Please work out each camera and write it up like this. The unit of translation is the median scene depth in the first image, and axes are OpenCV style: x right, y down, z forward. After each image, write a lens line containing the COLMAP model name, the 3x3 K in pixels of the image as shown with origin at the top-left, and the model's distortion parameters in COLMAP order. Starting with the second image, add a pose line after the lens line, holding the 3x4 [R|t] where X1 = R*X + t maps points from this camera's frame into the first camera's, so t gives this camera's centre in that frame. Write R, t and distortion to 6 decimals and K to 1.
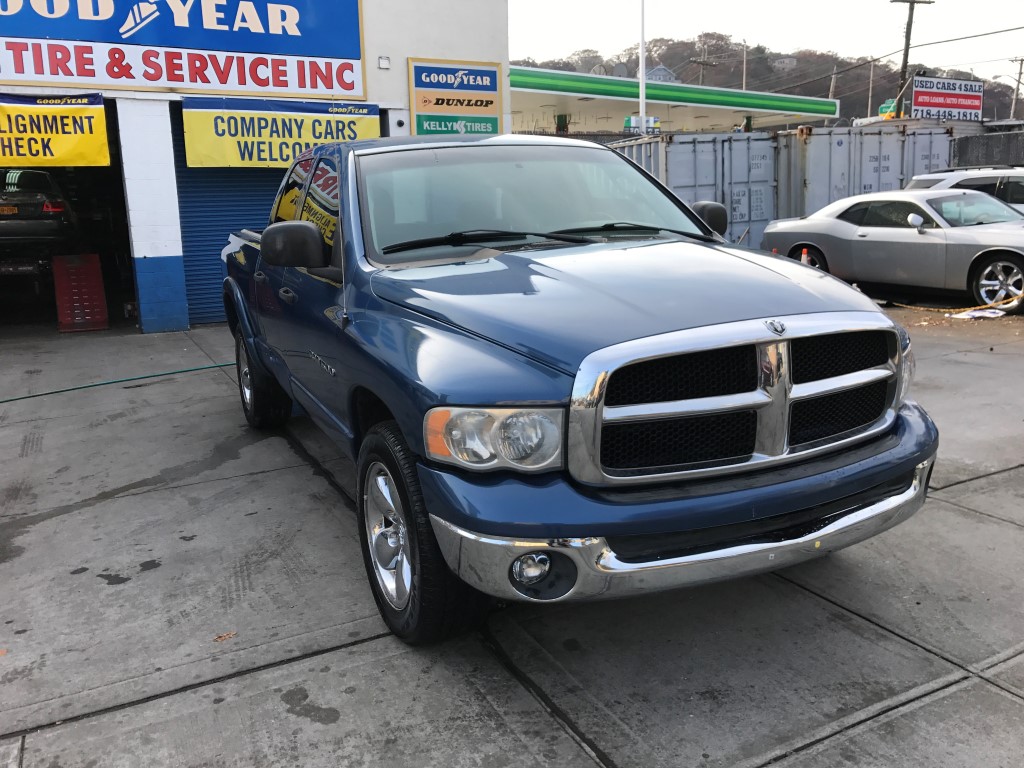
lens RADIAL K [[910.6, 0, 505.7], [0, 910.6, 380.5], [0, 0, 1]] dist [0.013294, 0.023233]
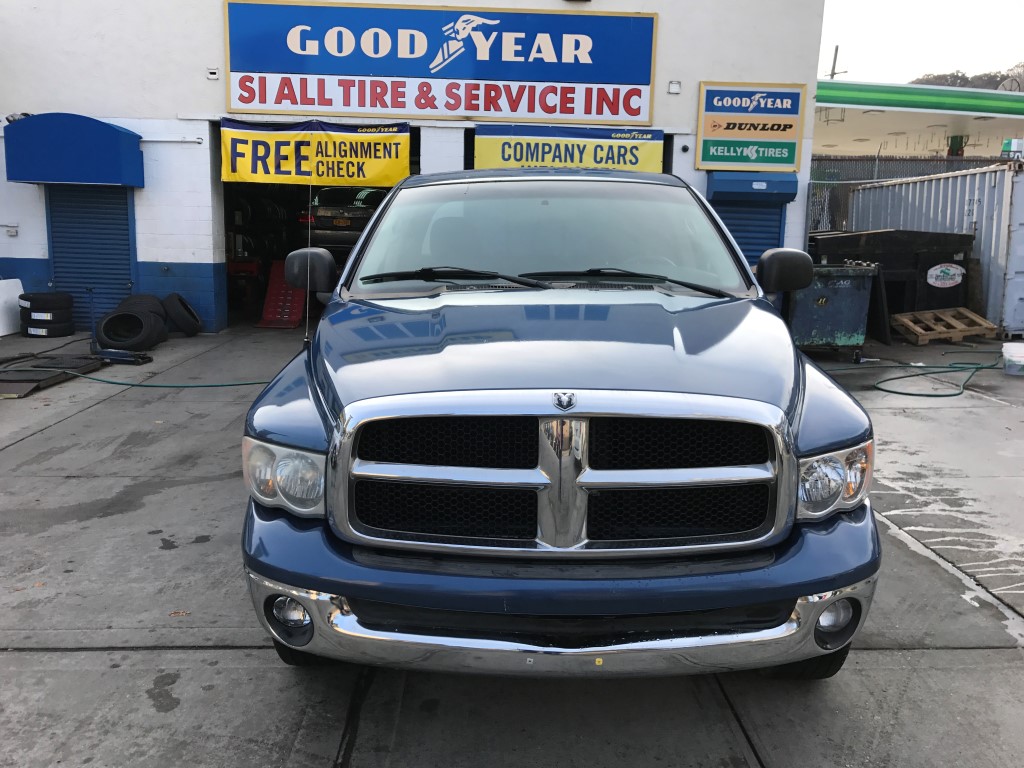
lens RADIAL K [[910.6, 0, 505.7], [0, 910.6, 380.5], [0, 0, 1]] dist [0.013294, 0.023233]
pose [[0.890323, 0.117565, -0.439891, 0.186402], [-0.126299, 0.991947, 0.009484, -0.023352], [0.437463, 0.047114, 0.898001, 0.057792]]
